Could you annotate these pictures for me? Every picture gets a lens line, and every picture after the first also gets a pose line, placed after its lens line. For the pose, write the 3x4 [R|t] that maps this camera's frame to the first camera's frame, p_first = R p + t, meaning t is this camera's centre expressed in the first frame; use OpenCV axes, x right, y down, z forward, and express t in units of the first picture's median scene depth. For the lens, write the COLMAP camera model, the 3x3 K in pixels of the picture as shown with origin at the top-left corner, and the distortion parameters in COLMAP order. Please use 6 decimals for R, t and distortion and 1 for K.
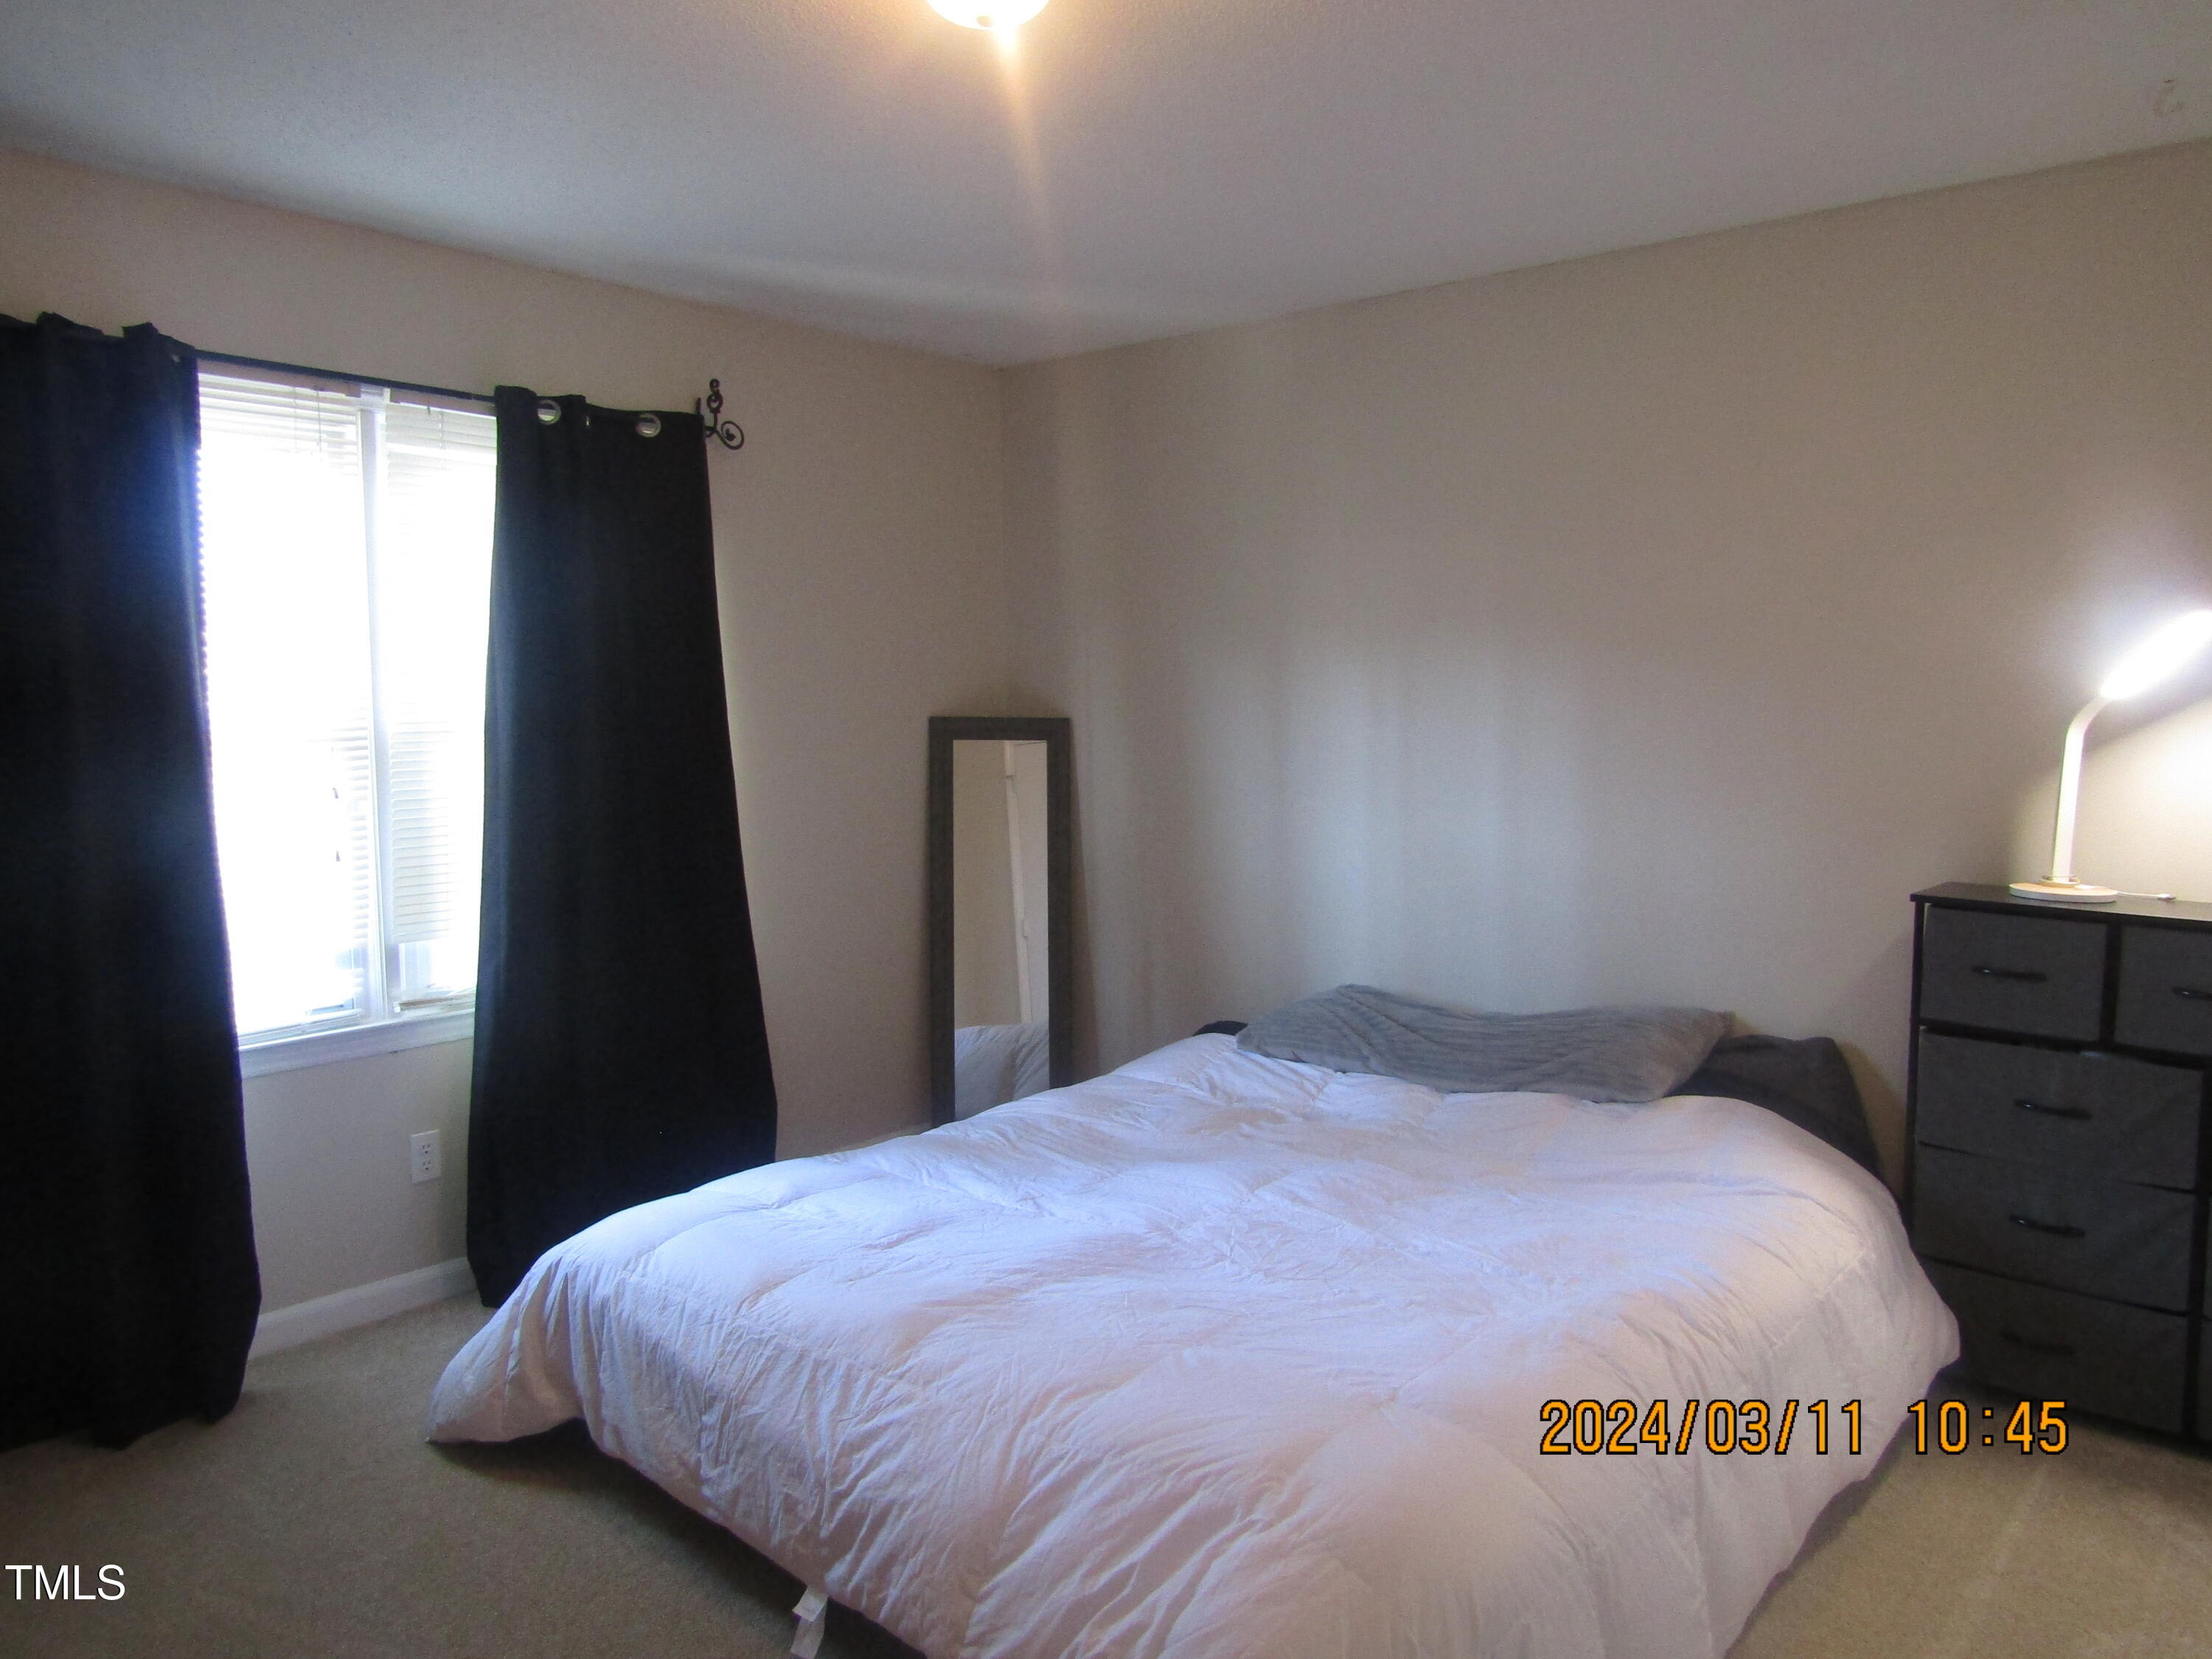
lens RADIAL K [[1473.1, 0, 1118.2], [0, 1473.1, 827.3], [0, 0, 1]] dist [-0.047366, 0.032282]
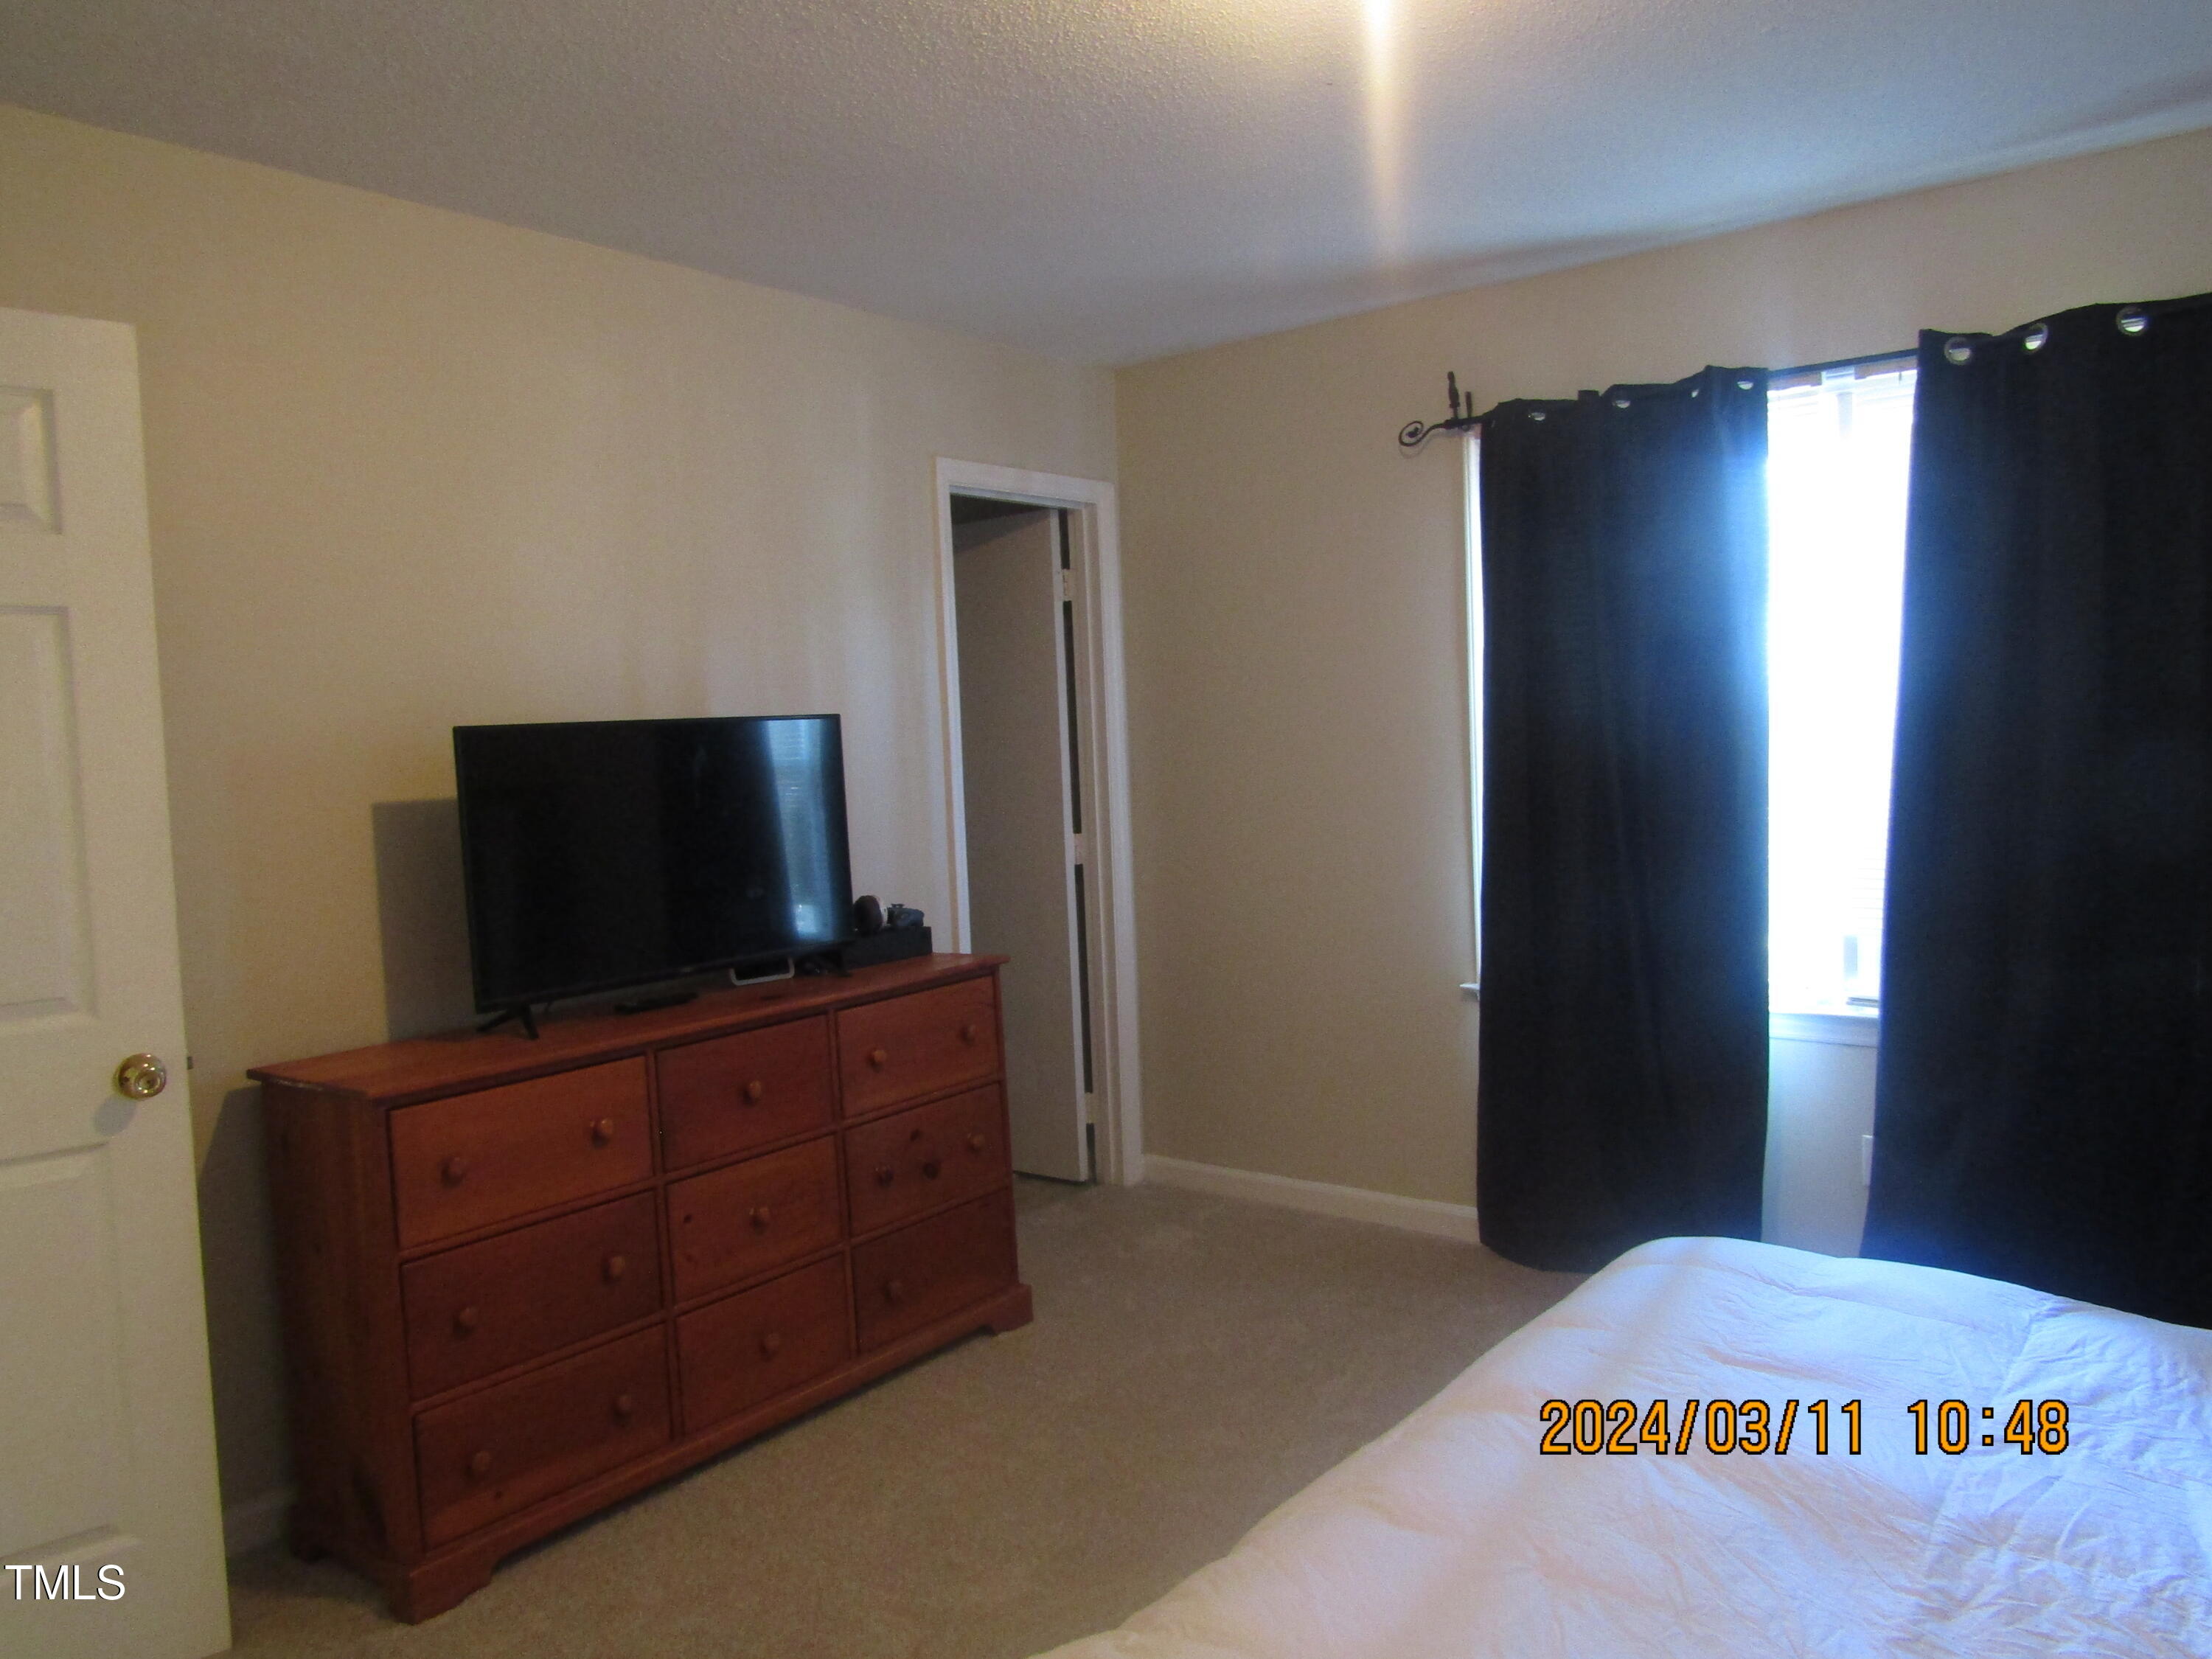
lens RADIAL K [[1473.1, 0, 1118.2], [0, 1473.1, 827.3], [0, 0, 1]] dist [-0.047366, 0.032282]
pose [[0.075782, 0.066996, -0.994871, 0.449480], [-0.043246, 0.997022, 0.063847, -0.034156], [0.996186, 0.038186, 0.078454, 0.440617]]
